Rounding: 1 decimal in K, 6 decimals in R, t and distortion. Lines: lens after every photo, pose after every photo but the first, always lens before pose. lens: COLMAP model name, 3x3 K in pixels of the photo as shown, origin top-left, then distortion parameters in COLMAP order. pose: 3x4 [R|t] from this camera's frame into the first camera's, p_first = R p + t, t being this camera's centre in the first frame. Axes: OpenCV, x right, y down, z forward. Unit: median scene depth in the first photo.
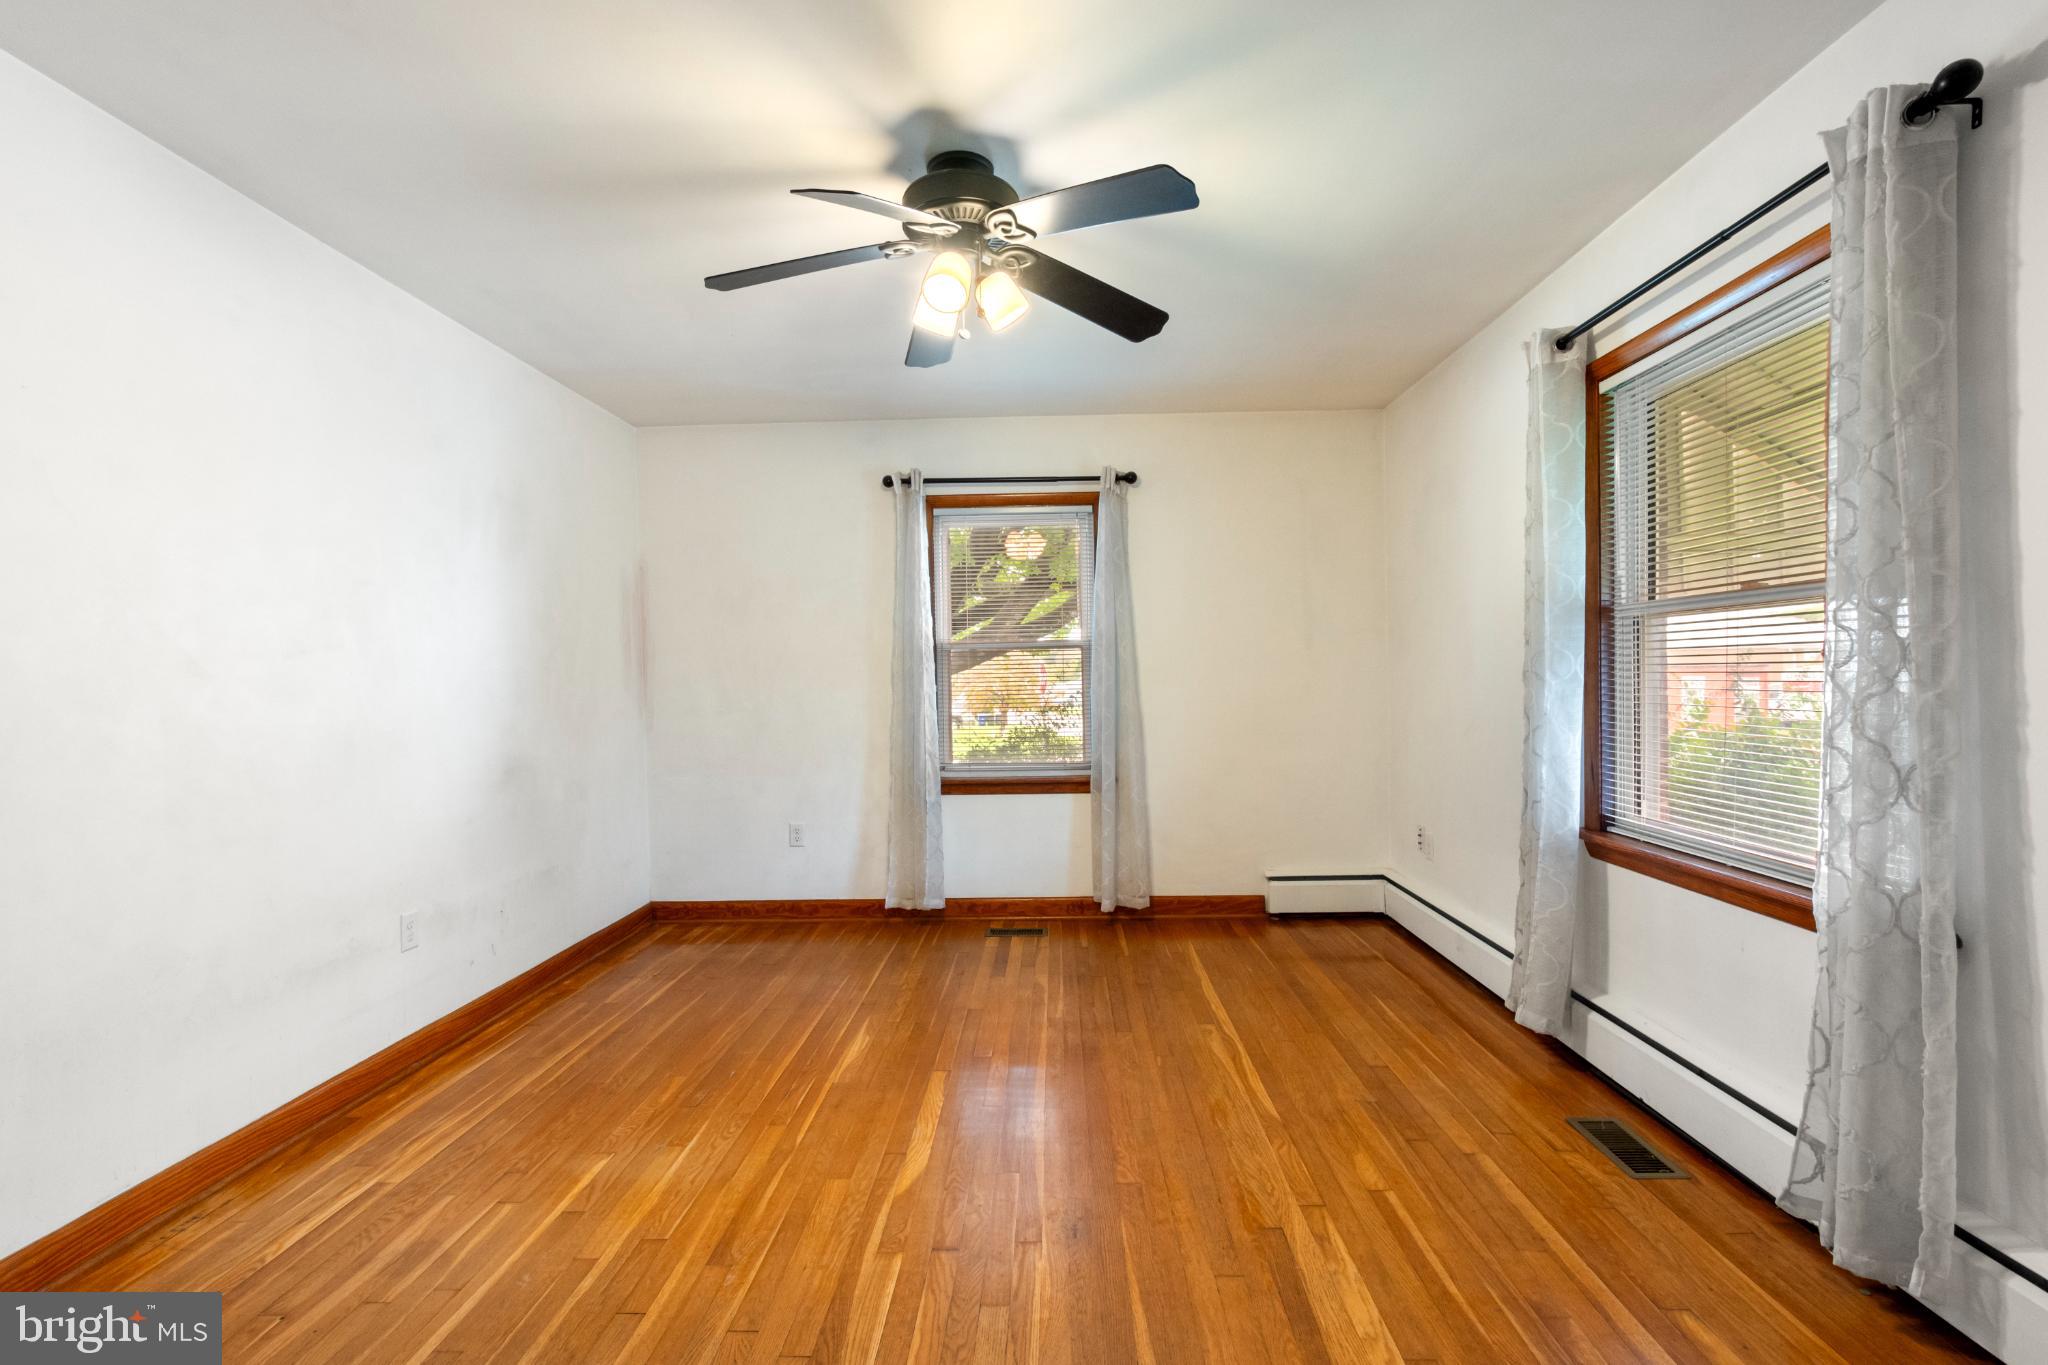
lens RADIAL K [[911.0, 0, 1027.2], [0, 911.0, 679.5], [0, 0, 1]] dist [0.001217, -0.000919]
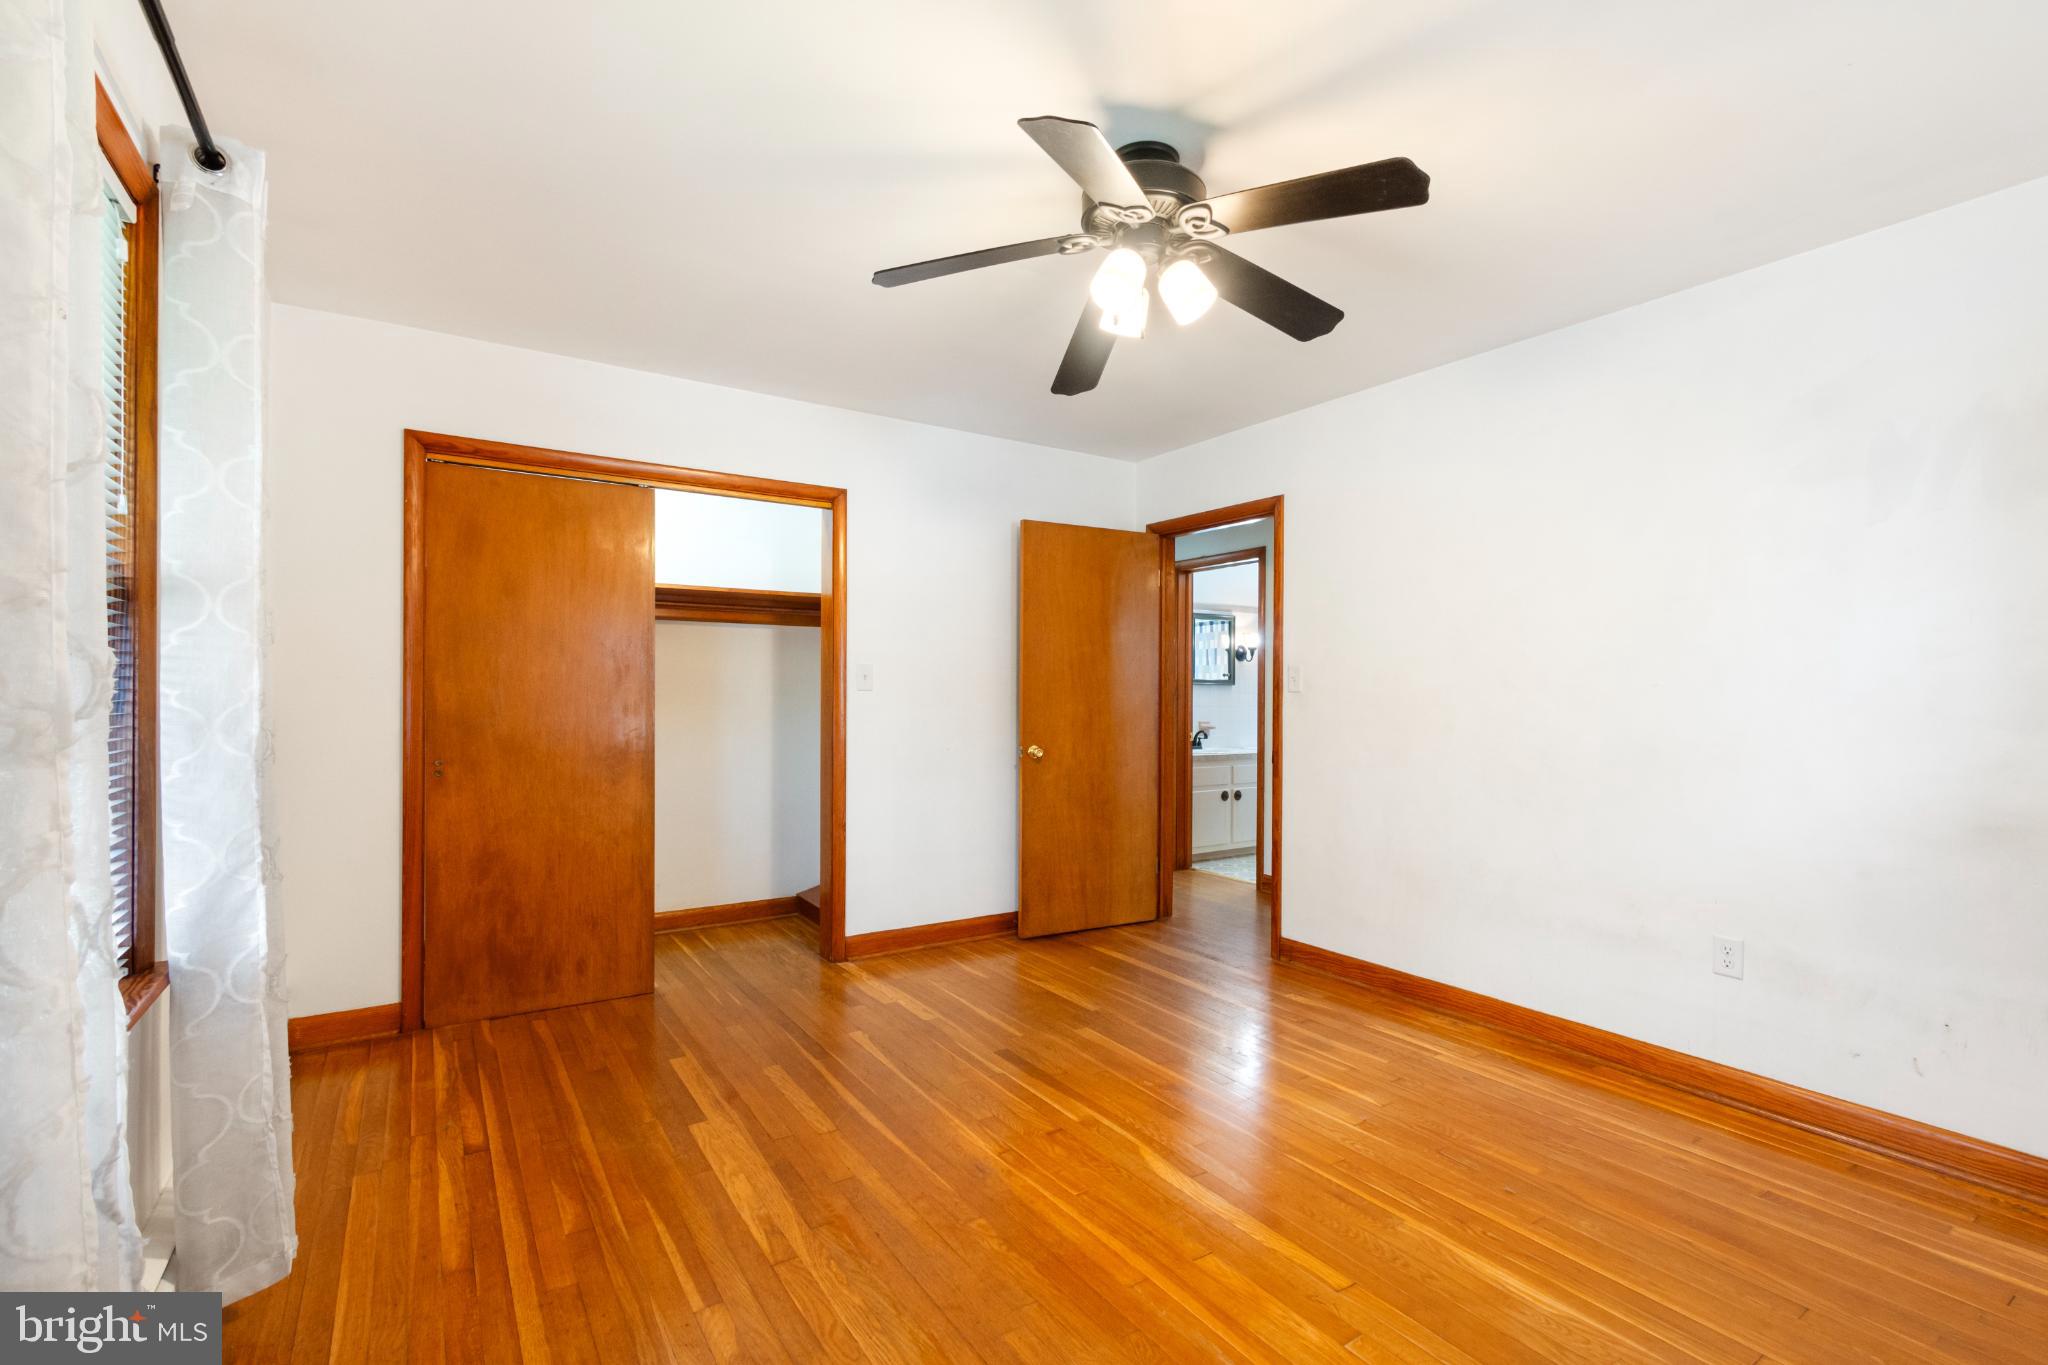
lens RADIAL K [[911.0, 0, 1024.8], [0, 911.0, 688.8], [0, 0, 1]] dist [0.001217, -0.000919]
pose [[-0.816480, 0.010231, -0.577283, 0.656814], [0.005124, 0.999932, 0.010474, -0.021636], [0.577351, 0.005594, -0.816477, 1.934742]]
